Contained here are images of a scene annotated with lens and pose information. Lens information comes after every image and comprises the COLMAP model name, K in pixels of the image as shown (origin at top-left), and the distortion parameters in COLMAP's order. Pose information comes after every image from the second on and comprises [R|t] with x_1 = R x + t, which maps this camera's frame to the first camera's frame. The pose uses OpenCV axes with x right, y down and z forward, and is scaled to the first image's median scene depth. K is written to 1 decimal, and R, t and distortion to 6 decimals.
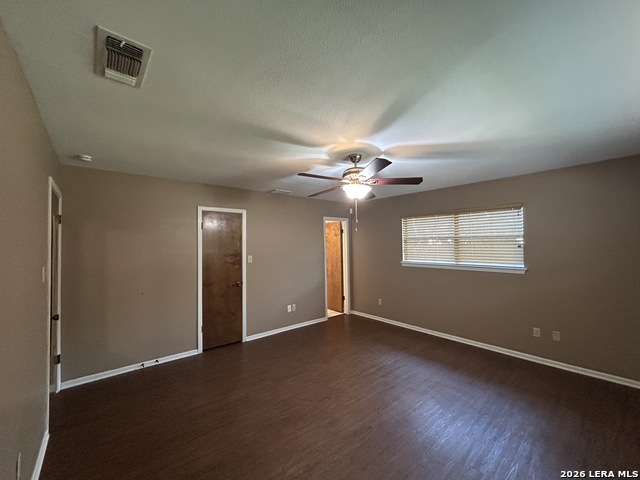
lens RADIAL K [[259.6, 0, 318.9], [0, 259.6, 241.6], [0, 0, 1]] dist [-0.006230, 0.001191]
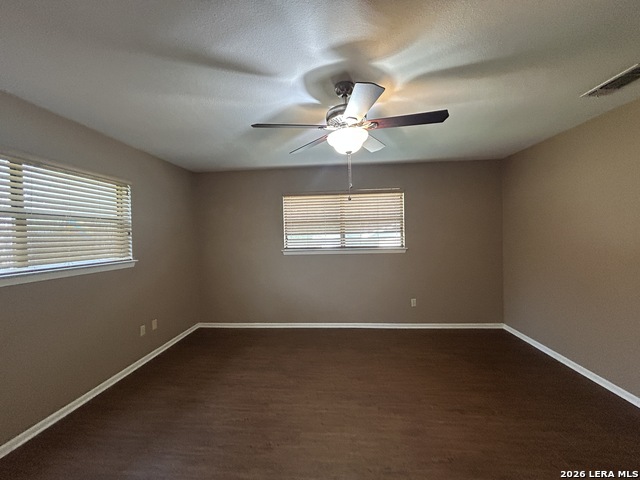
lens RADIAL K [[259.6, 0, 319.1], [0, 259.6, 240.0], [0, 0, 1]] dist [-0.006230, 0.001191]
pose [[-0.706745, 0.014766, 0.707314, -0.259793], [0.012637, 0.999886, -0.008246, 0.062068], [-0.707355, 0.003111, -0.706851, 1.405114]]
